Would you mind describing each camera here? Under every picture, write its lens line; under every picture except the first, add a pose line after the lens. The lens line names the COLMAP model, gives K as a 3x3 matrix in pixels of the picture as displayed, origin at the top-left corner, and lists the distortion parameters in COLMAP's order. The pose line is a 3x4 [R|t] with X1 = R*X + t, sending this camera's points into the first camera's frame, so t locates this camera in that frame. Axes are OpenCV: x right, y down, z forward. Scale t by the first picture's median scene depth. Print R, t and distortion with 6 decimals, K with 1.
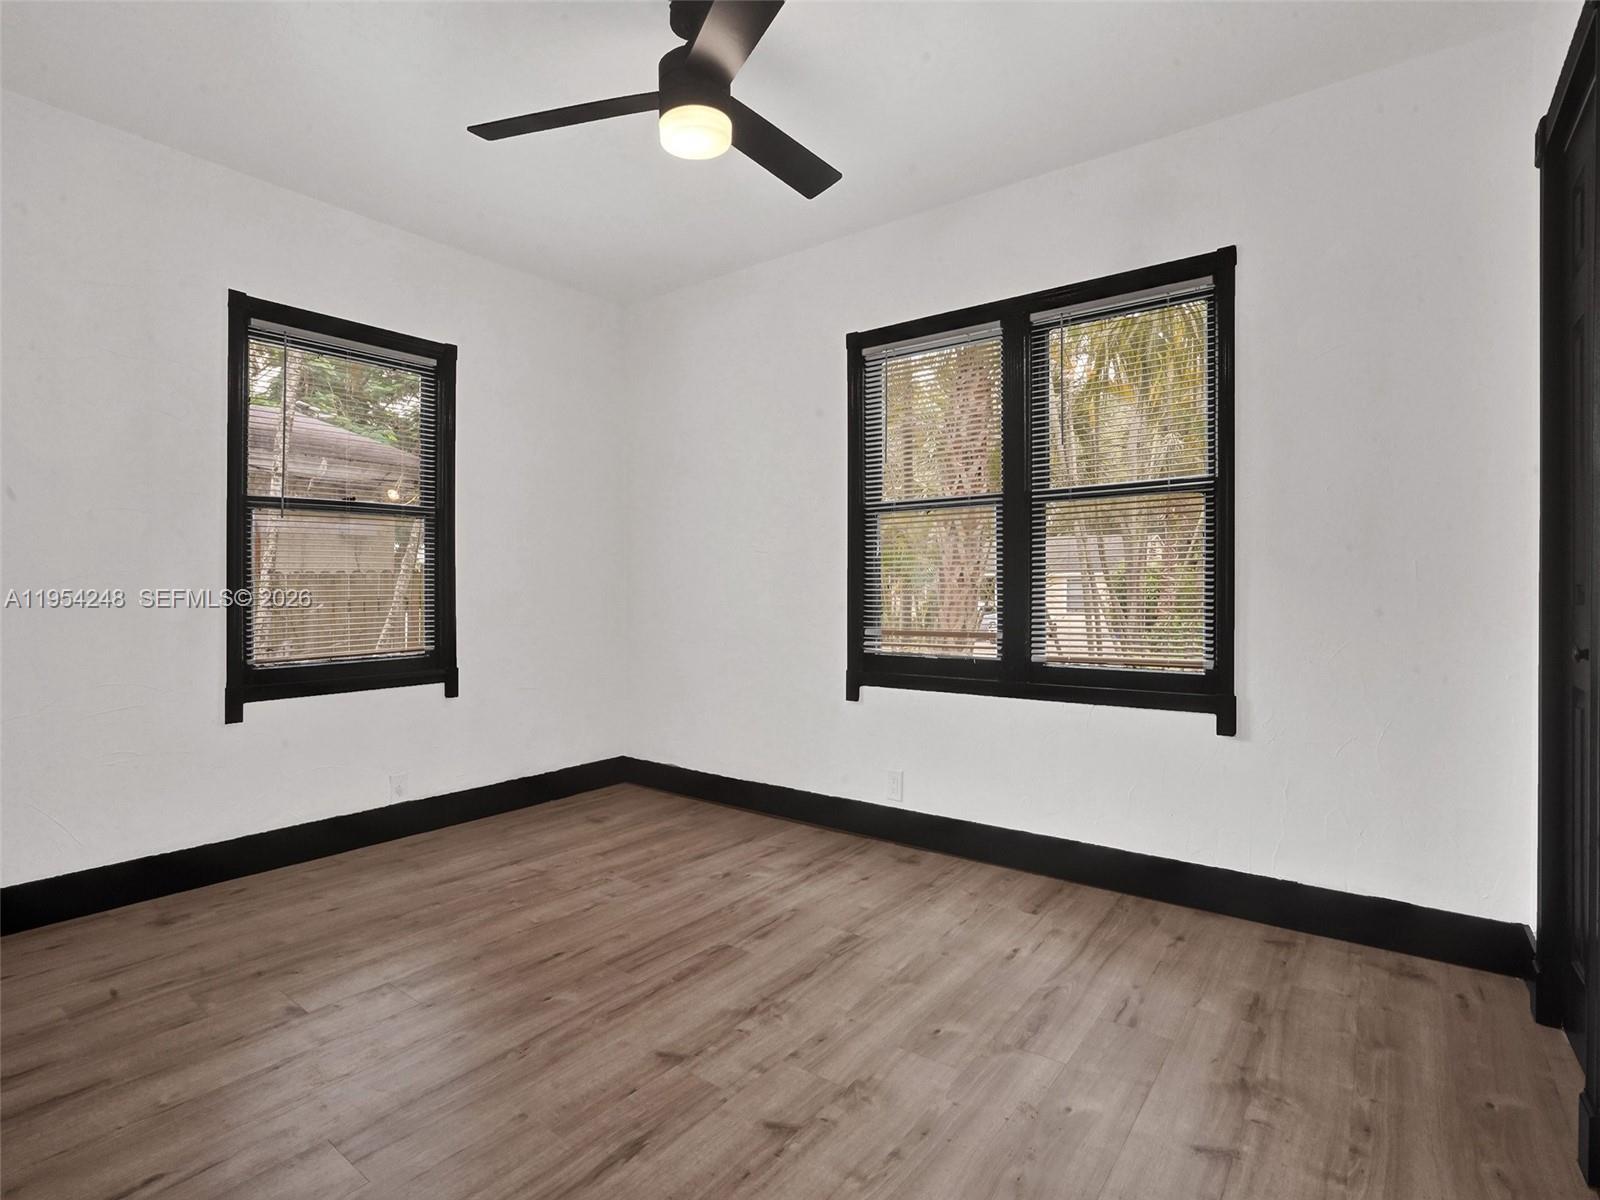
lens RADIAL K [[764.5, 0, 795.0], [0, 764.5, 591.3], [0, 0, 1]] dist [-0.041283, 0.014368]
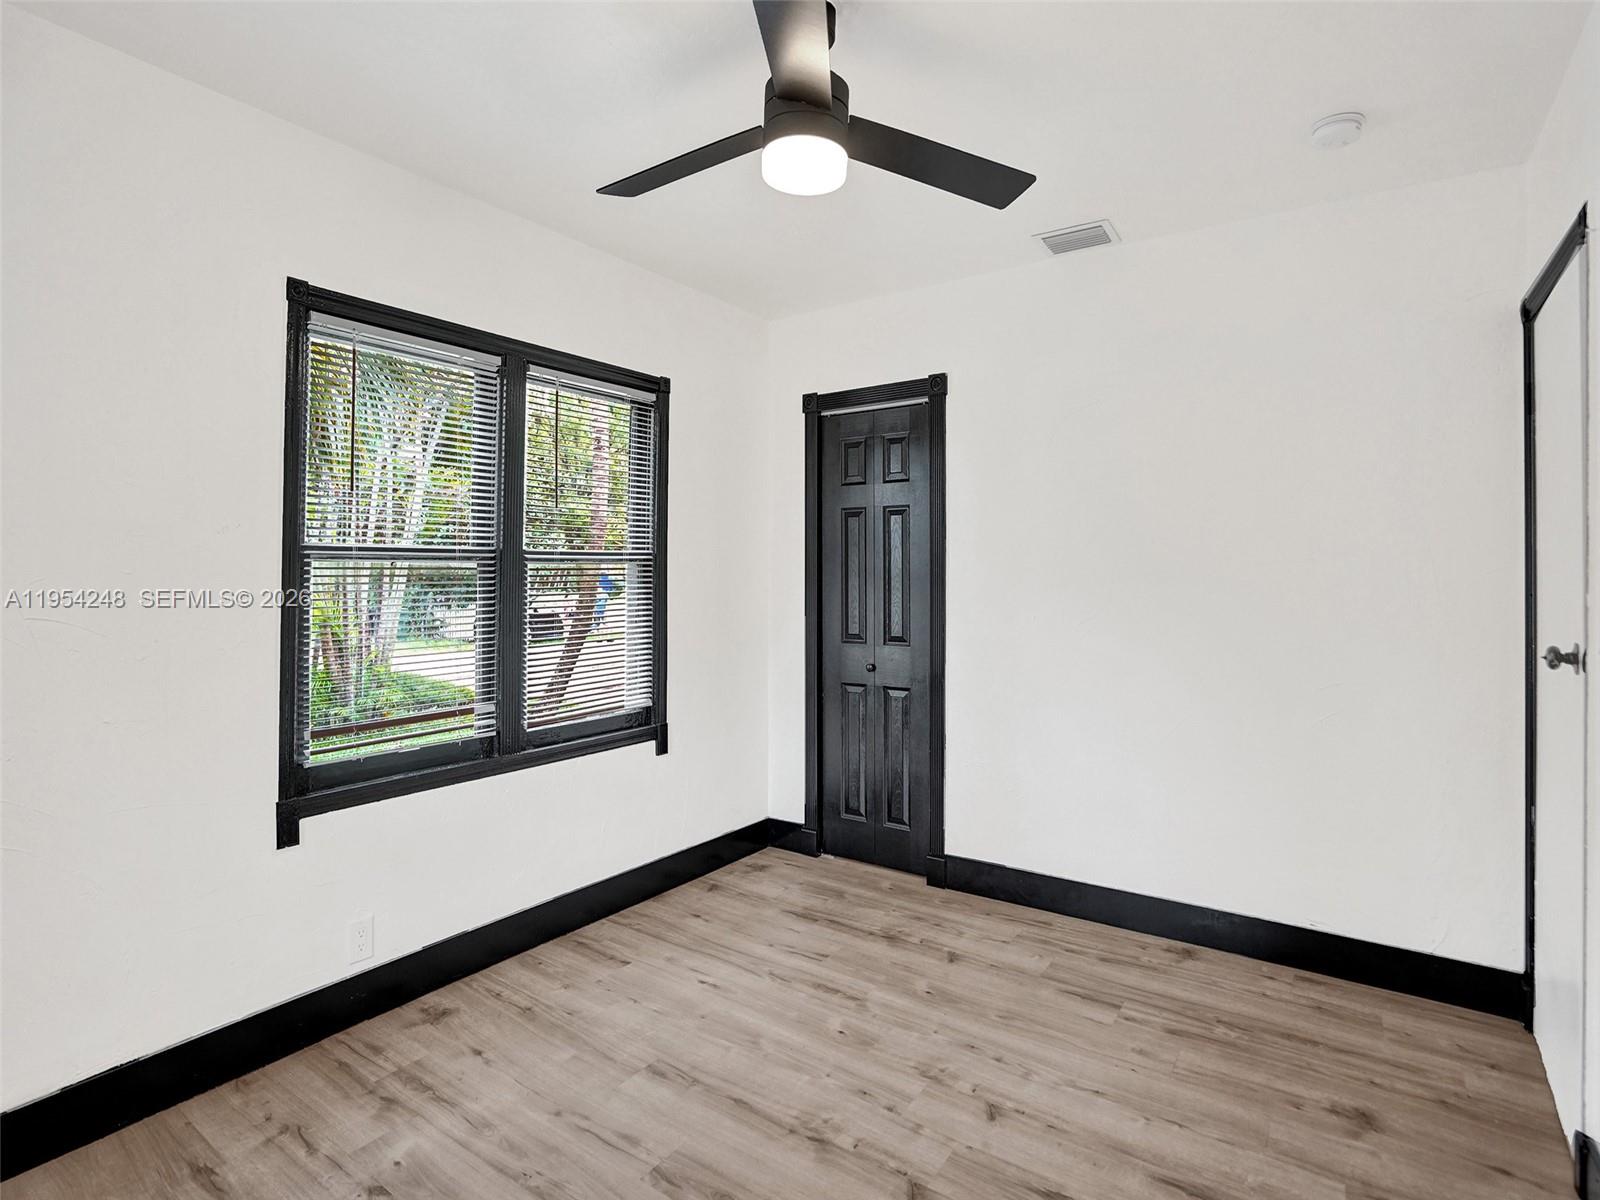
lens RADIAL K [[764.5, 0, 795.0], [0, 764.5, 591.3], [0, 0, 1]] dist [-0.041283, 0.014368]
pose [[0.010016, -0.011778, 0.999880, -0.816091], [-0.000713, 0.999930, 0.011786, -0.120293], [-0.999950, -0.000831, 0.010007, 0.836020]]
